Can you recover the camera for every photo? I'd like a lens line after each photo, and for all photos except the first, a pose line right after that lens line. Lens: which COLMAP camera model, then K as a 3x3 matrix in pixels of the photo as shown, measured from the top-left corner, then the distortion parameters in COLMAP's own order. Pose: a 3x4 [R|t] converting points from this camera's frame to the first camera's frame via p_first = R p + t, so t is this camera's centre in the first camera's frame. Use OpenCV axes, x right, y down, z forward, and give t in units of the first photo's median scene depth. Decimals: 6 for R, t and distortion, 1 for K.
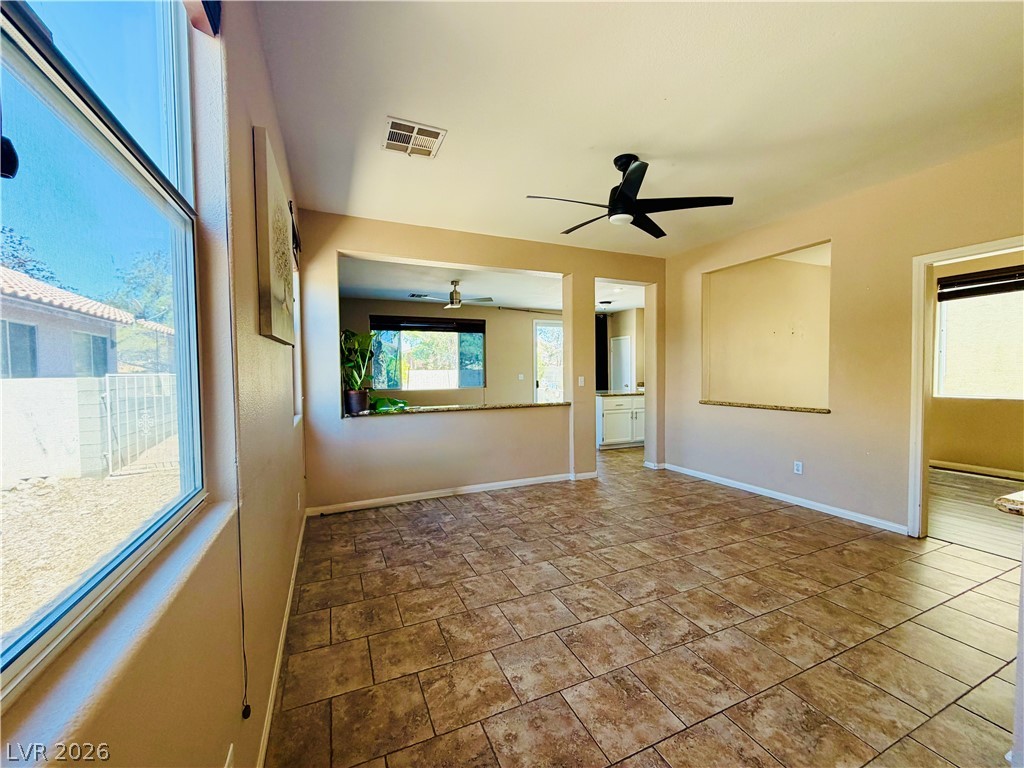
lens RADIAL K [[408.1, 0, 509.5], [0, 408.1, 386.3], [0, 0, 1]] dist [0.002610, -0.000589]
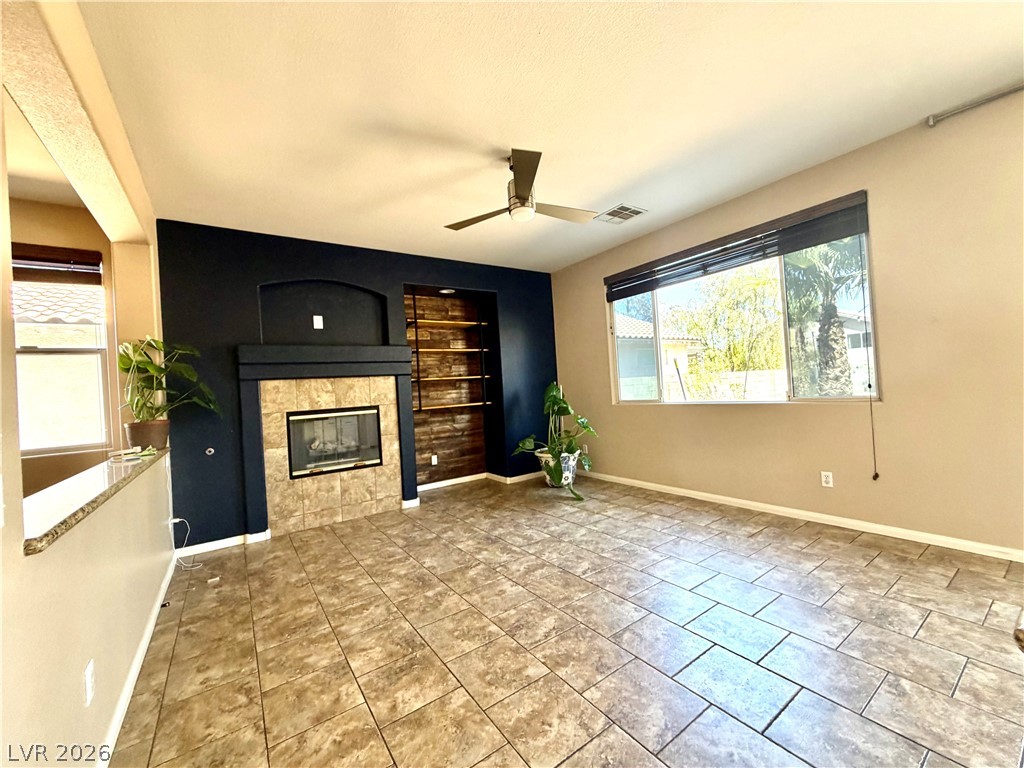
lens RADIAL K [[408.1, 0, 508.7], [0, 408.1, 386.5], [0, 0, 1]] dist [0.002610, -0.000589]
pose [[0.185798, -0.003054, -0.982583, 0.606285], [0.027202, 0.999628, 0.002037, -0.050673], [0.982211, -0.027107, 0.185811, 1.994269]]
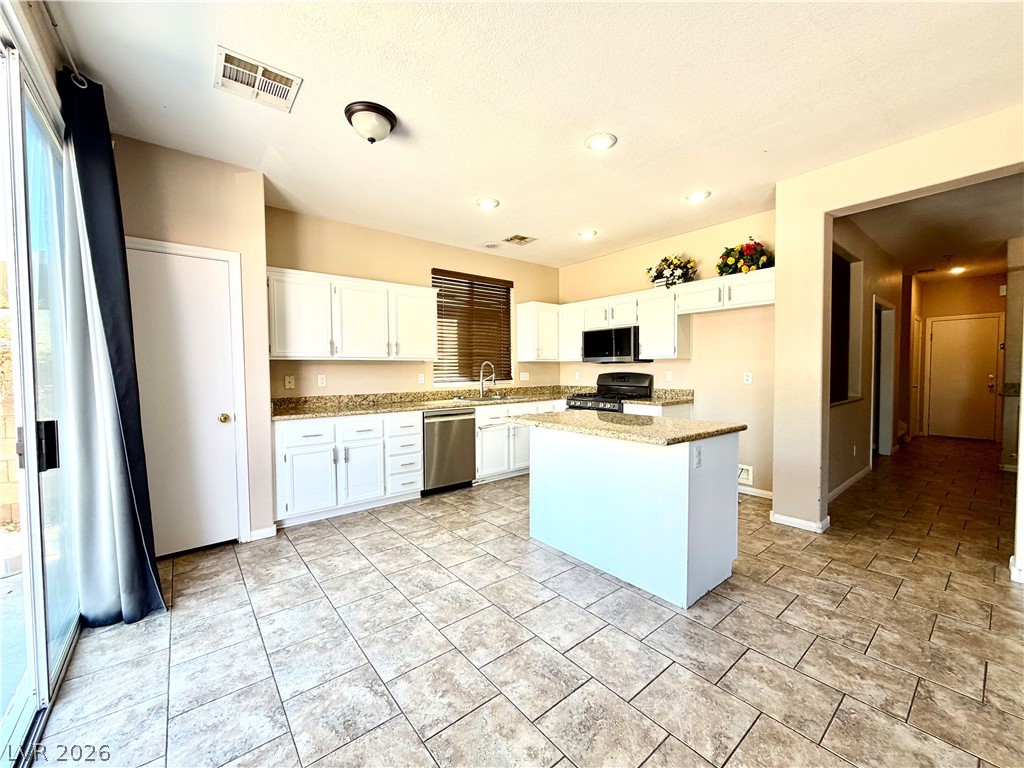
lens RADIAL K [[408.1, 0, 510.6], [0, 408.1, 386.3], [0, 0, 1]] dist [0.002610, -0.000589]
pose [[-0.260846, -0.026697, 0.965011, -0.177843], [0.044123, 0.998243, 0.039543, -0.089092], [-0.964372, 0.052894, -0.259209, 2.878552]]
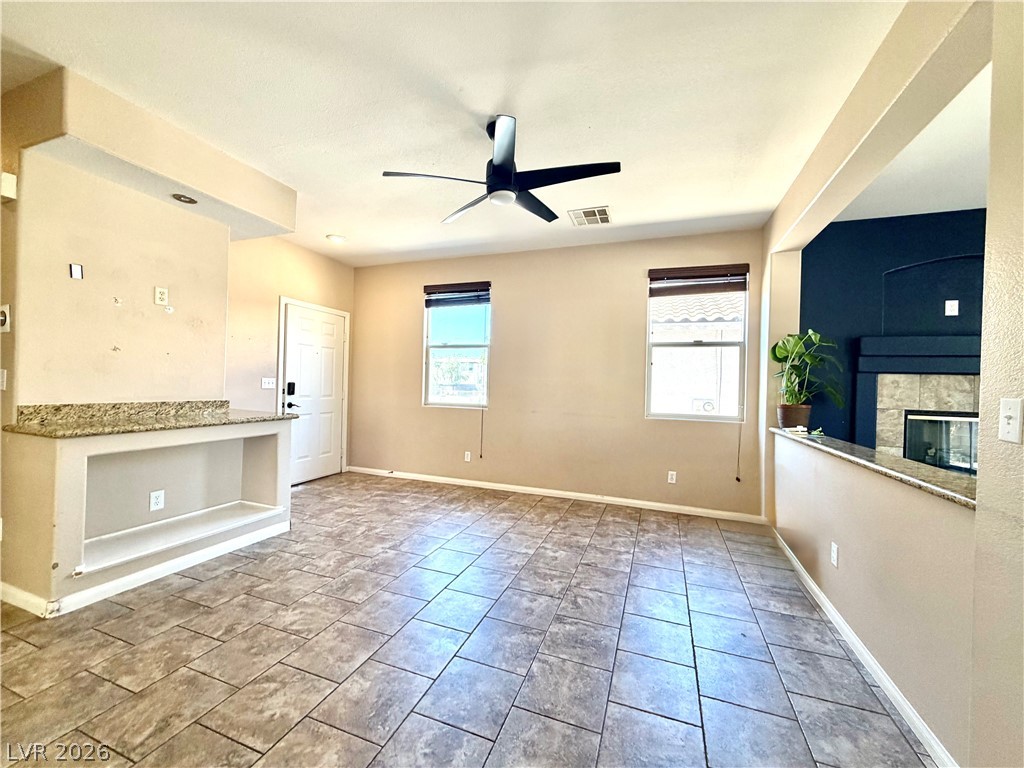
lens RADIAL K [[408.1, 0, 510.9], [0, 408.1, 383.8], [0, 0, 1]] dist [0.002610, -0.000589]
pose [[-0.697110, -0.012672, -0.716852, 0.835753], [-0.046416, 0.998544, 0.027486, -0.040682], [0.715460, 0.052434, -0.696683, 1.556863]]
